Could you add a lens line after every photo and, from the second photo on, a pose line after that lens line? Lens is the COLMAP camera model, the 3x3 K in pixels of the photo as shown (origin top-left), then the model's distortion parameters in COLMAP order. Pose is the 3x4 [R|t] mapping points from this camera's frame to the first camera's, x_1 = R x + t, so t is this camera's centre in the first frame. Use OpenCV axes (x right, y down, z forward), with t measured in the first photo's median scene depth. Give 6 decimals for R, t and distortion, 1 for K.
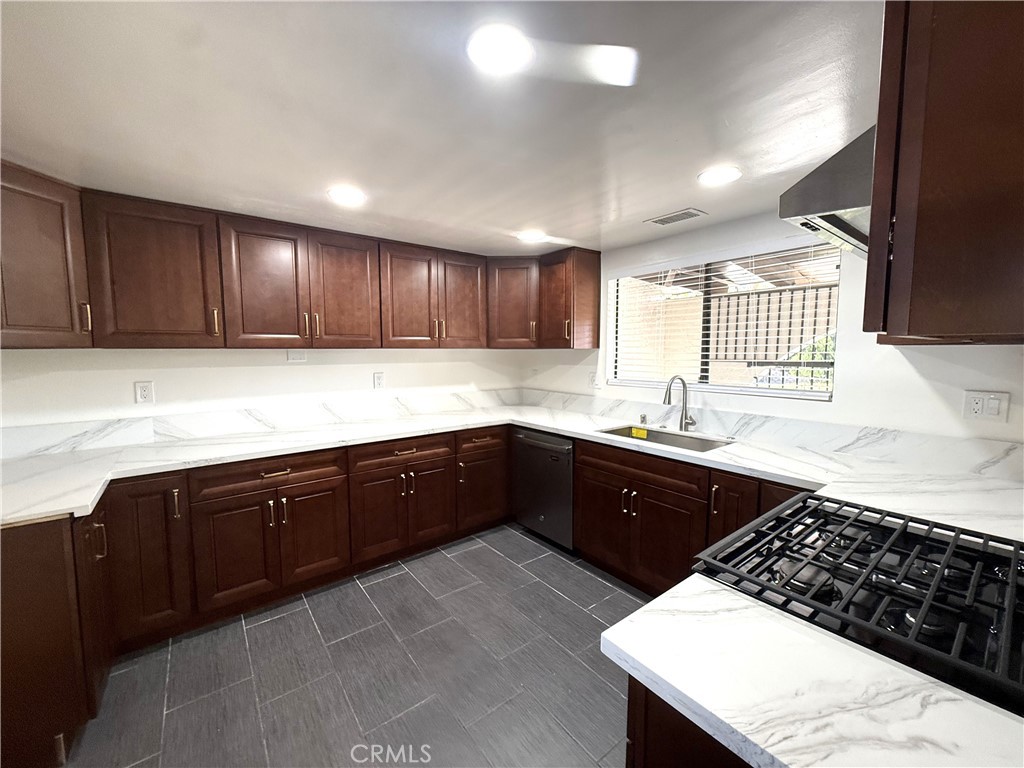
lens RADIAL K [[409.6, 0, 522.3], [0, 409.6, 385.1], [0, 0, 1]] dist [-0.001618, 0.000263]
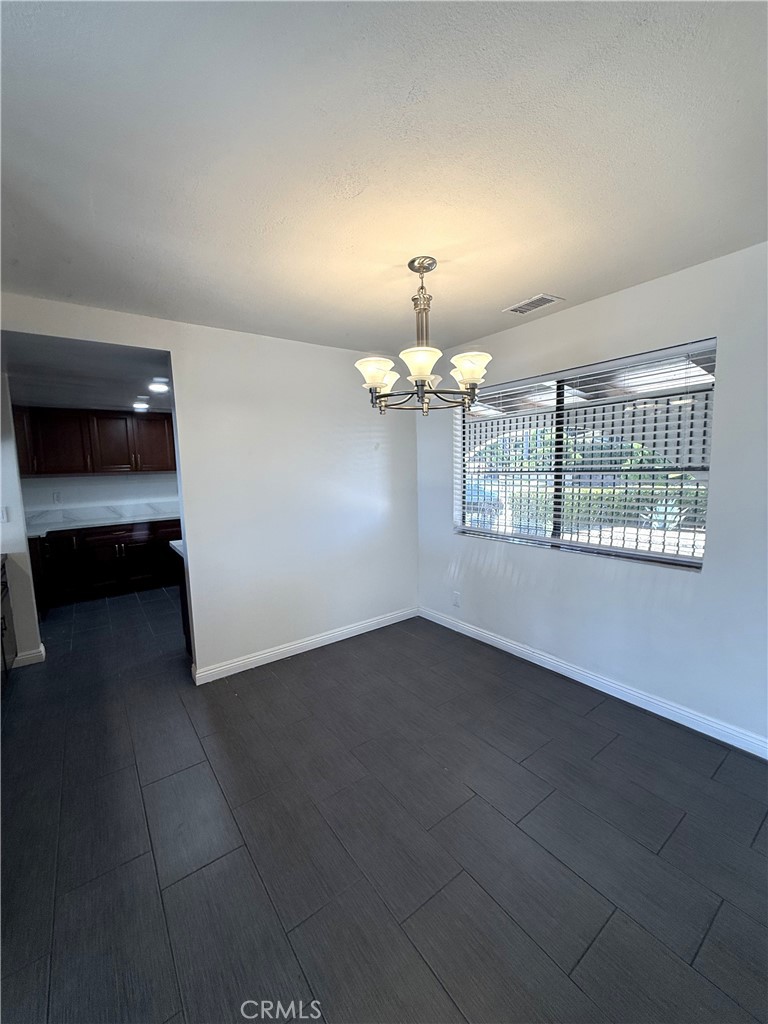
lens RADIAL K [[409.6, 0, 374.7], [0, 409.6, 512.9], [0, 0, 1]] dist [-0.001618, 0.000263]
pose [[0.997652, -0.028431, -0.062309, 0.788179], [0.030505, 0.999003, 0.032596, 0.075216], [0.061320, -0.034420, 0.997525, -0.952424]]
